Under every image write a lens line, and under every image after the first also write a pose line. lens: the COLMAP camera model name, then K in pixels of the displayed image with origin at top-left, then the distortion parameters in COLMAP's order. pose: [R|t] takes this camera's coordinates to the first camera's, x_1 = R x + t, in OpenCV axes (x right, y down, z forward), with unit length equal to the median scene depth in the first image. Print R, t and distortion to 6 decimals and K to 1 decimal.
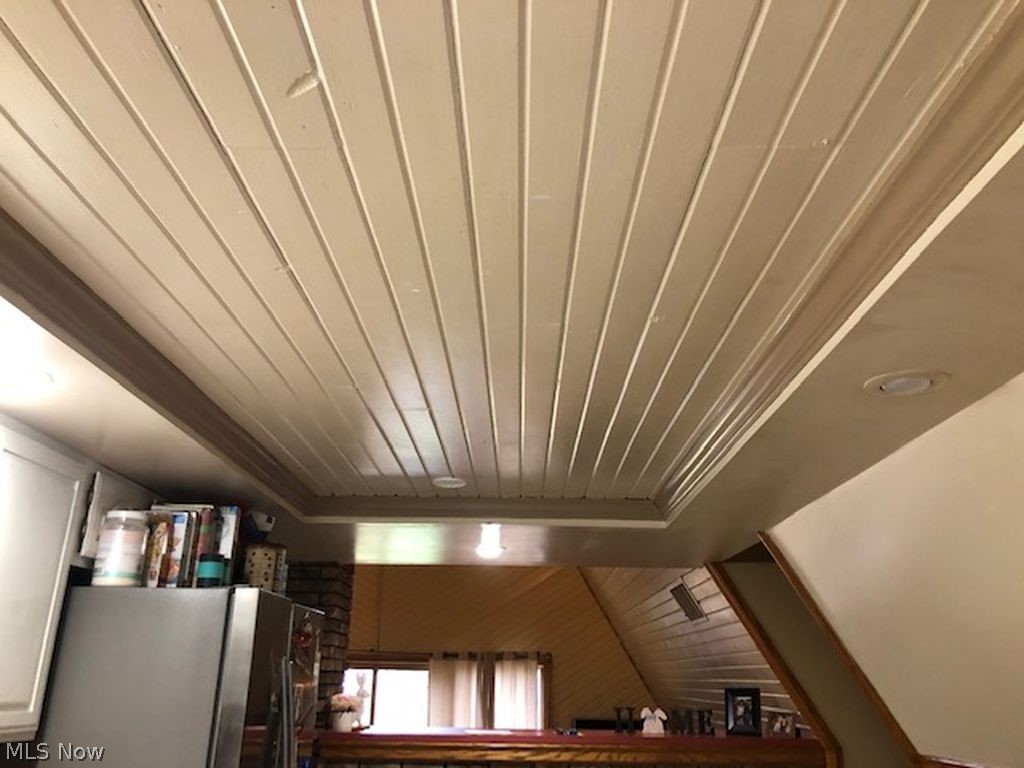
lens RADIAL K [[850.9, 0, 509.3], [0, 850.9, 369.6], [0, 0, 1]] dist [0.015465, -0.034552]
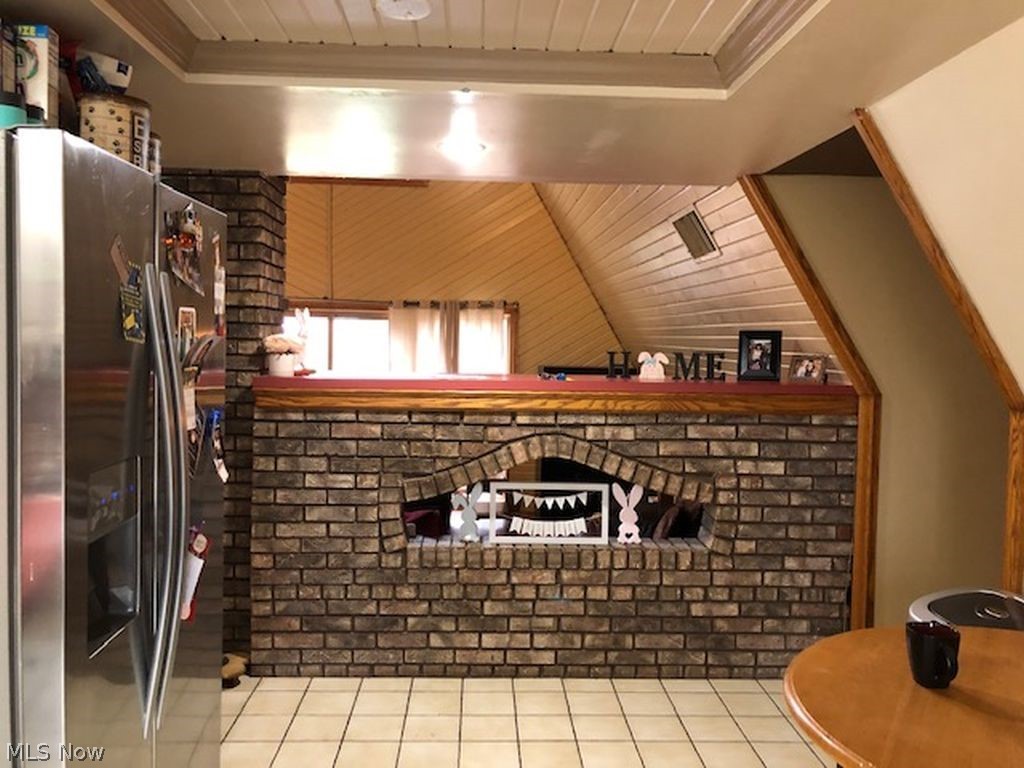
lens RADIAL K [[850.9, 0, 509.3], [0, 850.9, 369.6], [0, 0, 1]] dist [0.015465, -0.034552]
pose [[0.998744, 0.000013, 0.050114, -0.017552], [-0.019001, 0.925425, 0.378453, 0.098635], [-0.046371, -0.378930, 0.924263, 0.223246]]
